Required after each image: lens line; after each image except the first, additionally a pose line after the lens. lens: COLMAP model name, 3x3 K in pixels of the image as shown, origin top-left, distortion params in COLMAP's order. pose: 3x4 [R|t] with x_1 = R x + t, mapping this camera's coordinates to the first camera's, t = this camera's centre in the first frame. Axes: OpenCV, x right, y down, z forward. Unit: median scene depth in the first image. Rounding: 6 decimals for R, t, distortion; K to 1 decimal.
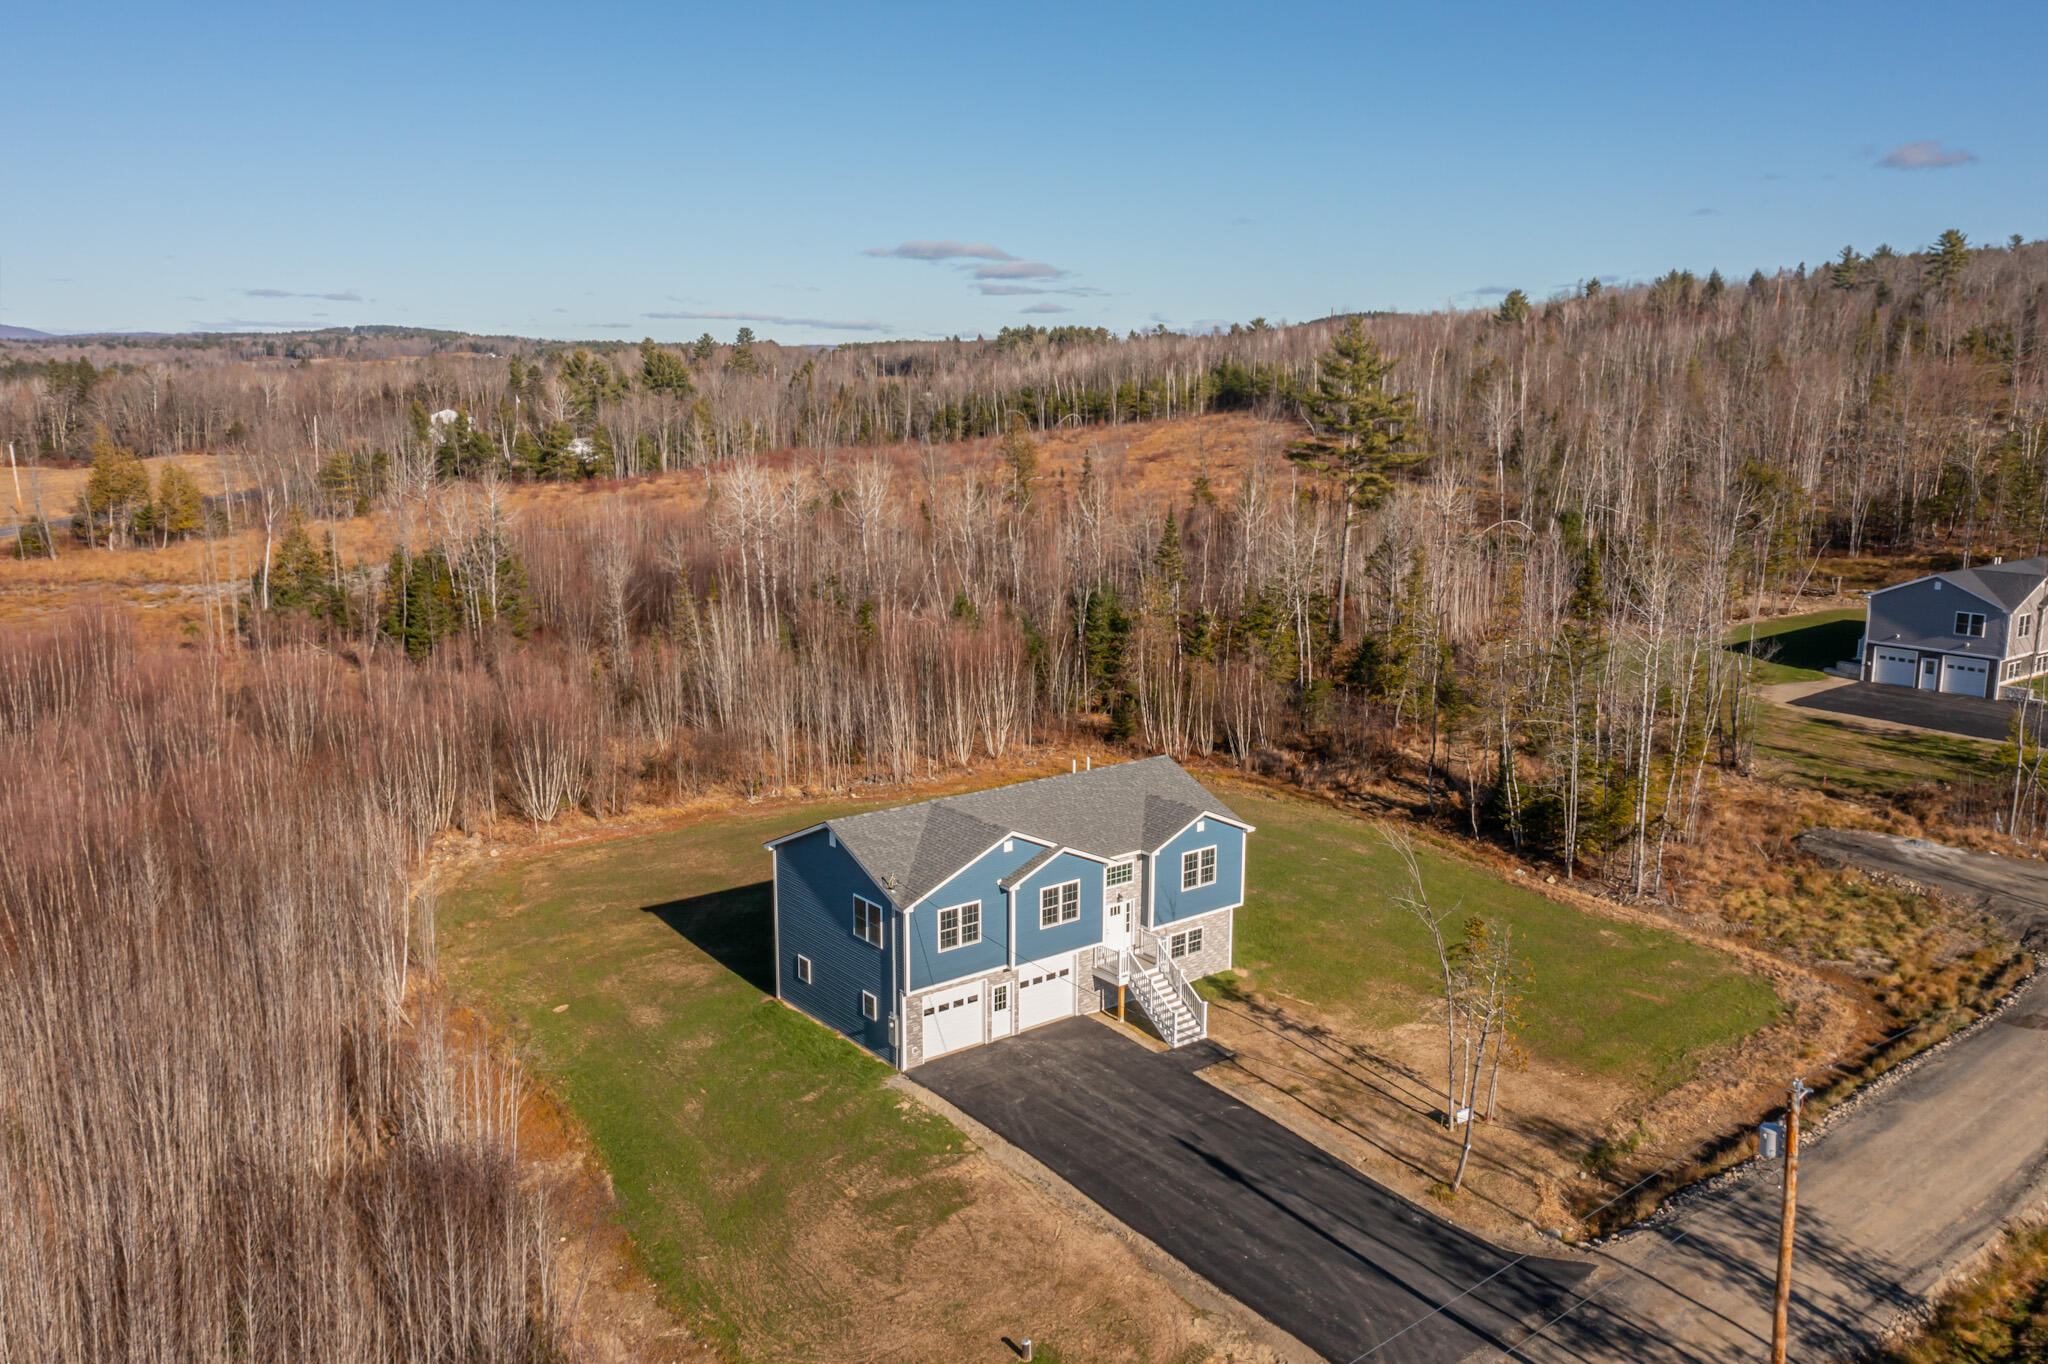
lens RADIAL K [[1576.4, 0, 1024.0], [0, 1576.4, 682.0], [0, 0, 1]] dist [0.004881, 0.012336]
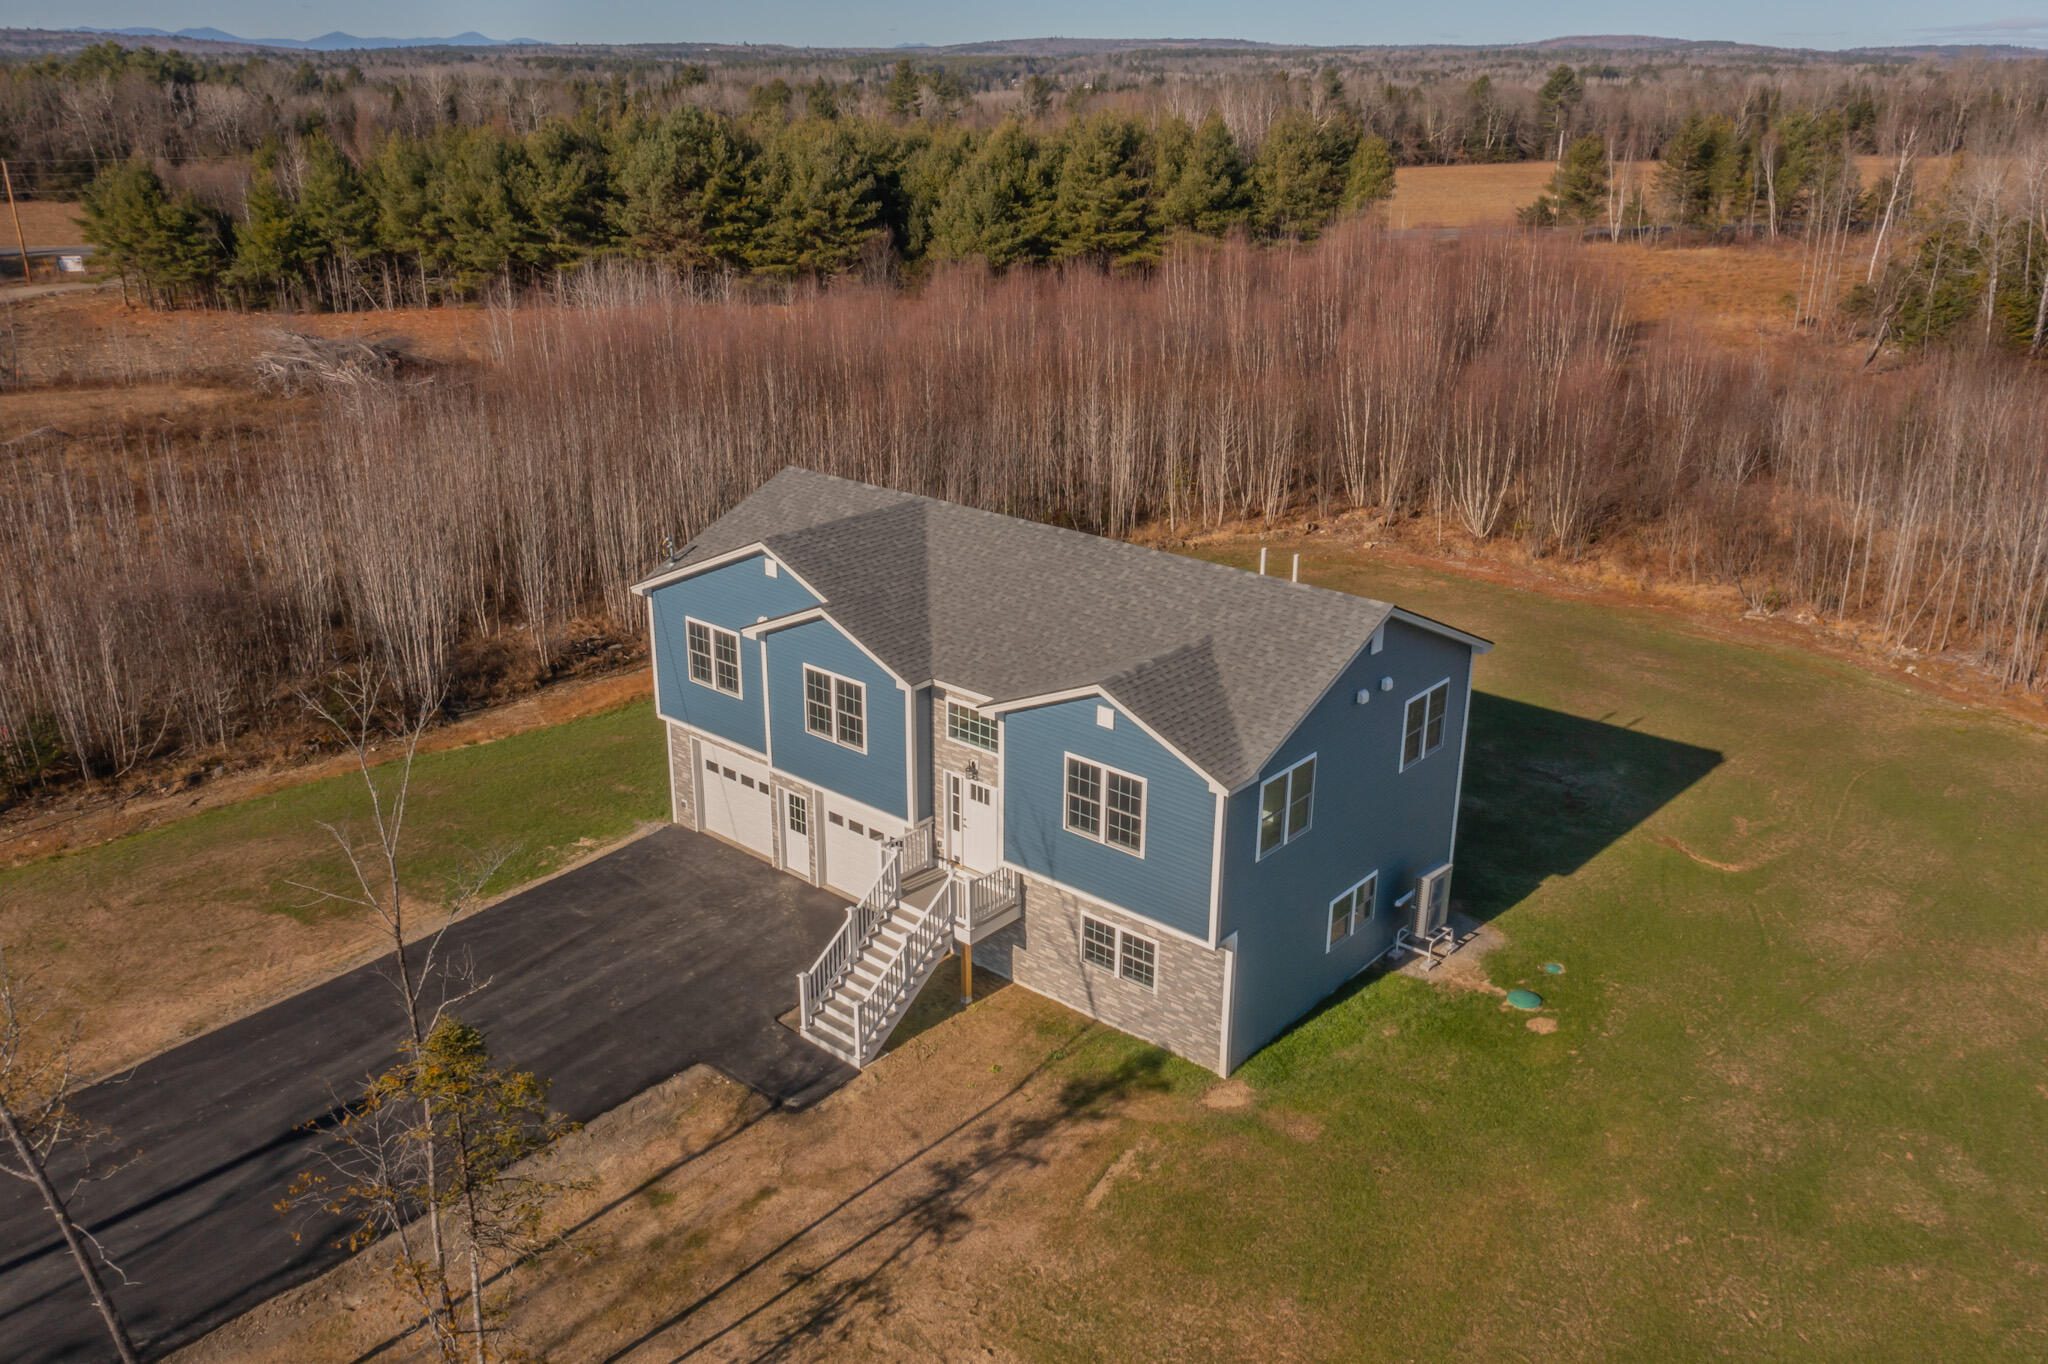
lens RADIAL K [[1597.6, 0, 1024.0], [0, 1597.6, 682.0], [0, 0, 1]] dist [0.007635, 0.005126]
pose [[0.195771, 0.342311, -0.918965, 0.558715], [-0.192479, 0.932283, 0.306267, -0.056674], [0.961574, 0.116924, 0.248402, 0.919303]]
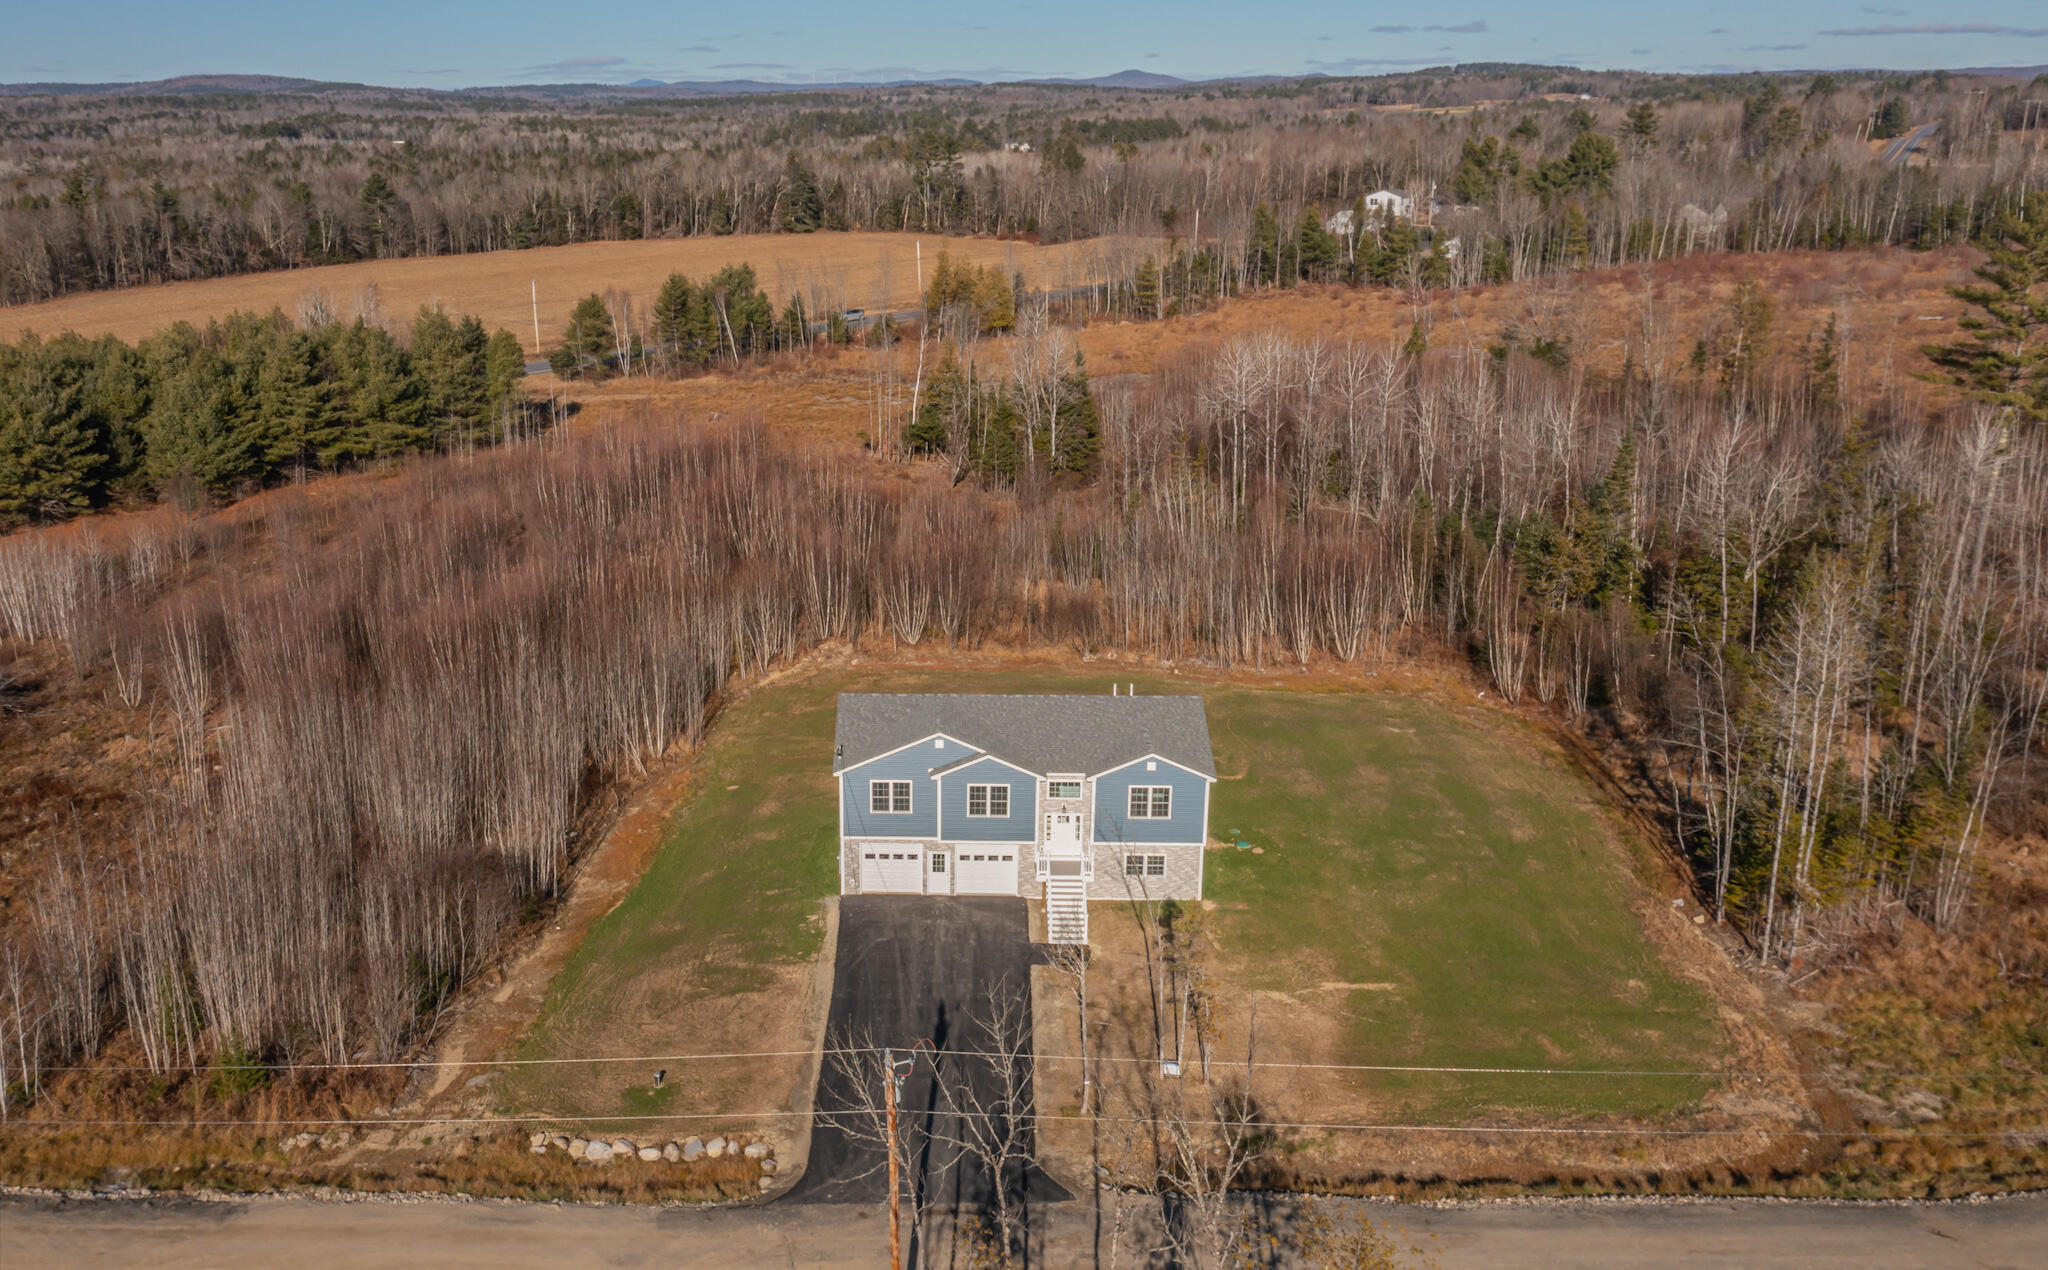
lens RADIAL K [[1663.3, 0, 872.5], [0, 1663.3, 633.0], [0, 0, 1]] dist [0.011275, 0.001683]
pose [[0.761554, 0.180658, -0.622413, 0.719190], [-0.113976, 0.982729, 0.145785, -0.158707], [0.638001, -0.040083, 0.768992, -0.025086]]
